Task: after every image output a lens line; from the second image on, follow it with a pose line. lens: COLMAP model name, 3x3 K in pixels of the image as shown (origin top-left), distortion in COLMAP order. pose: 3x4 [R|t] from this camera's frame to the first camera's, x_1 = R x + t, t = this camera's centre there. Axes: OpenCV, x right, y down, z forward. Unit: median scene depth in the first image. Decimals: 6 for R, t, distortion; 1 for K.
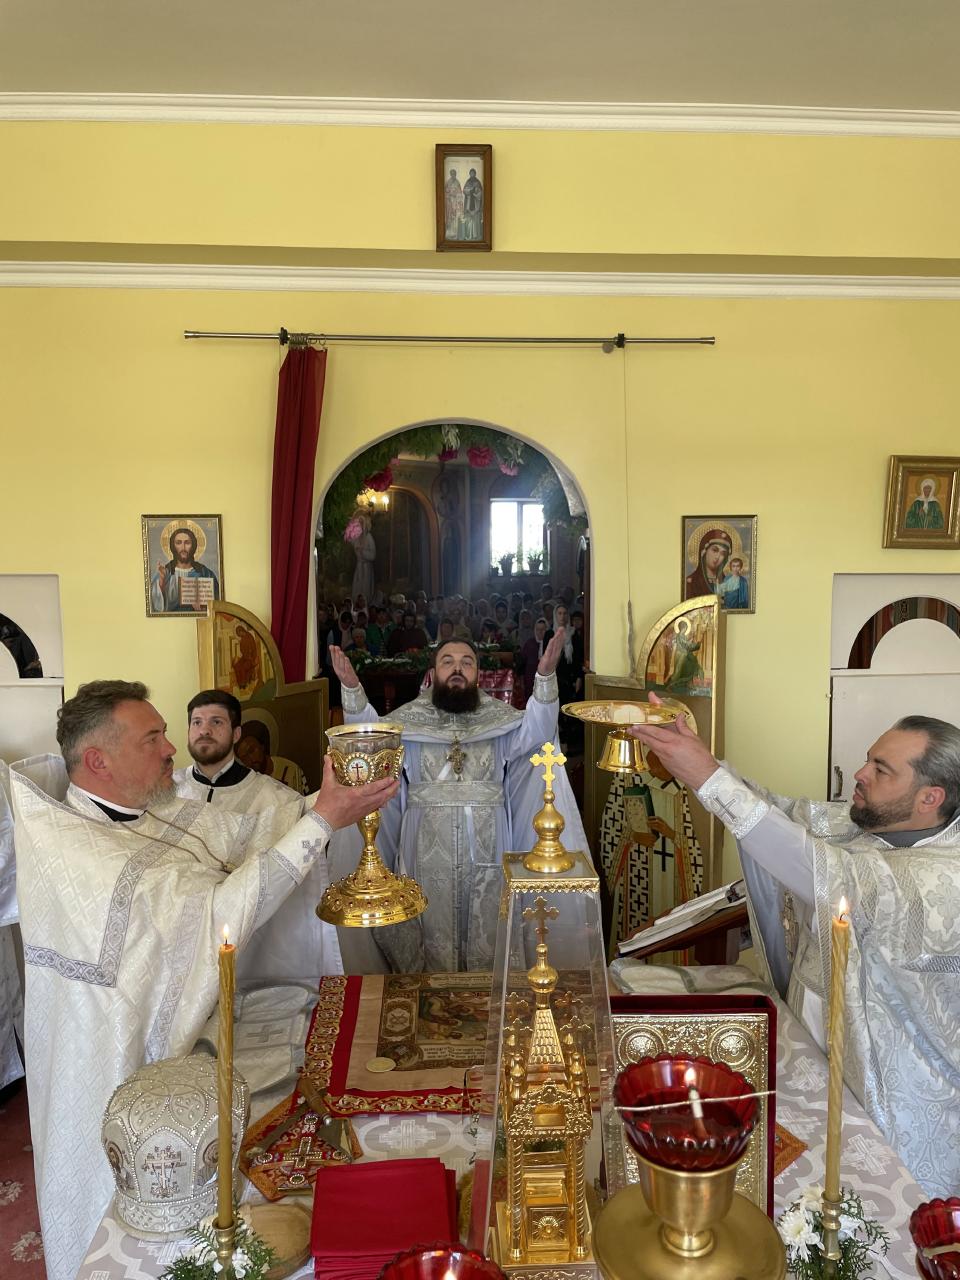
lens RADIAL K [[975.4, 0, 470.9], [0, 975.4, 636.4], [0, 0, 1]] dist [0.075761, -0.103207]
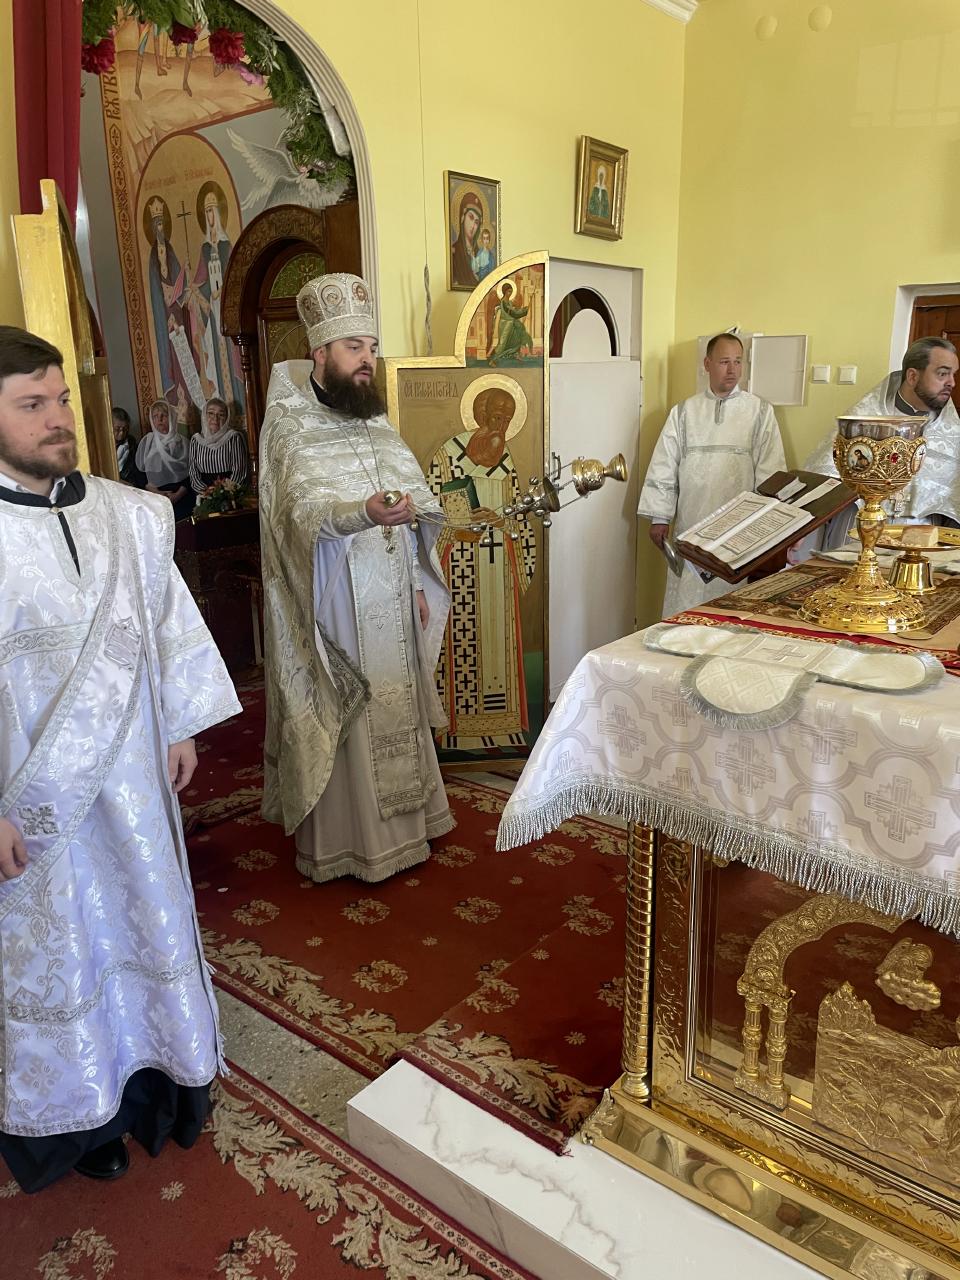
lens RADIAL K [[975.4, 0, 497.1], [0, 975.4, 638.1], [0, 0, 1]] dist [0.075761, -0.103207]
pose [[0.666858, -0.204658, 0.716530, -0.509977], [0.078649, 0.975506, 0.205431, 0.116547], [-0.741023, -0.080639, 0.666620, 0.357719]]
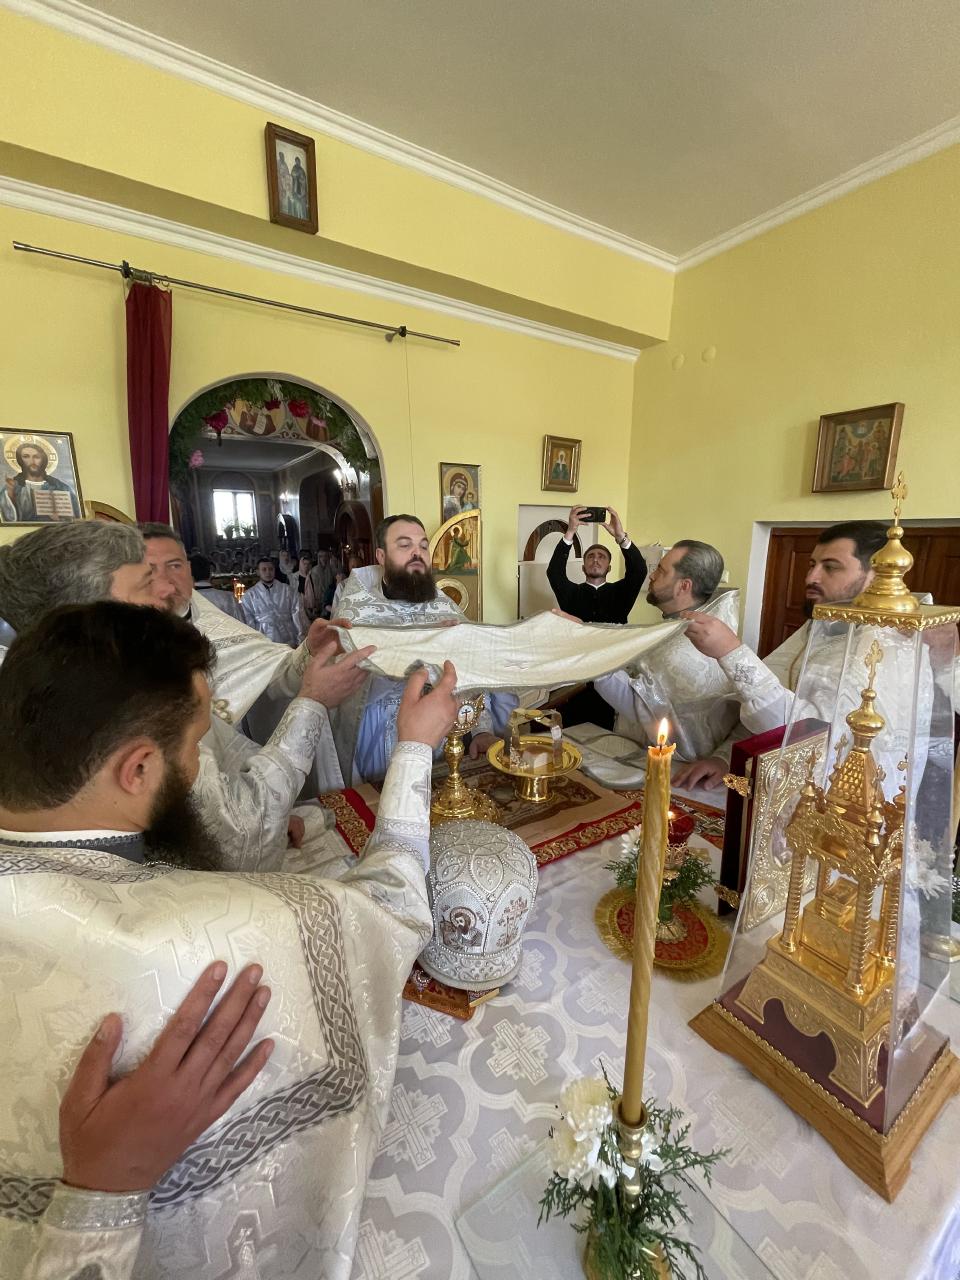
lens RADIAL K [[522.1, 0, 482.4], [0, 522.1, 638.3], [0, 0, 1]] dist [-0.003424, -0.000736]
pose [[0.867551, -0.099812, 0.487230, -0.165884], [0.046211, 0.991594, 0.120853, 0.059784], [-0.495197, -0.082331, 0.864871, 0.243052]]
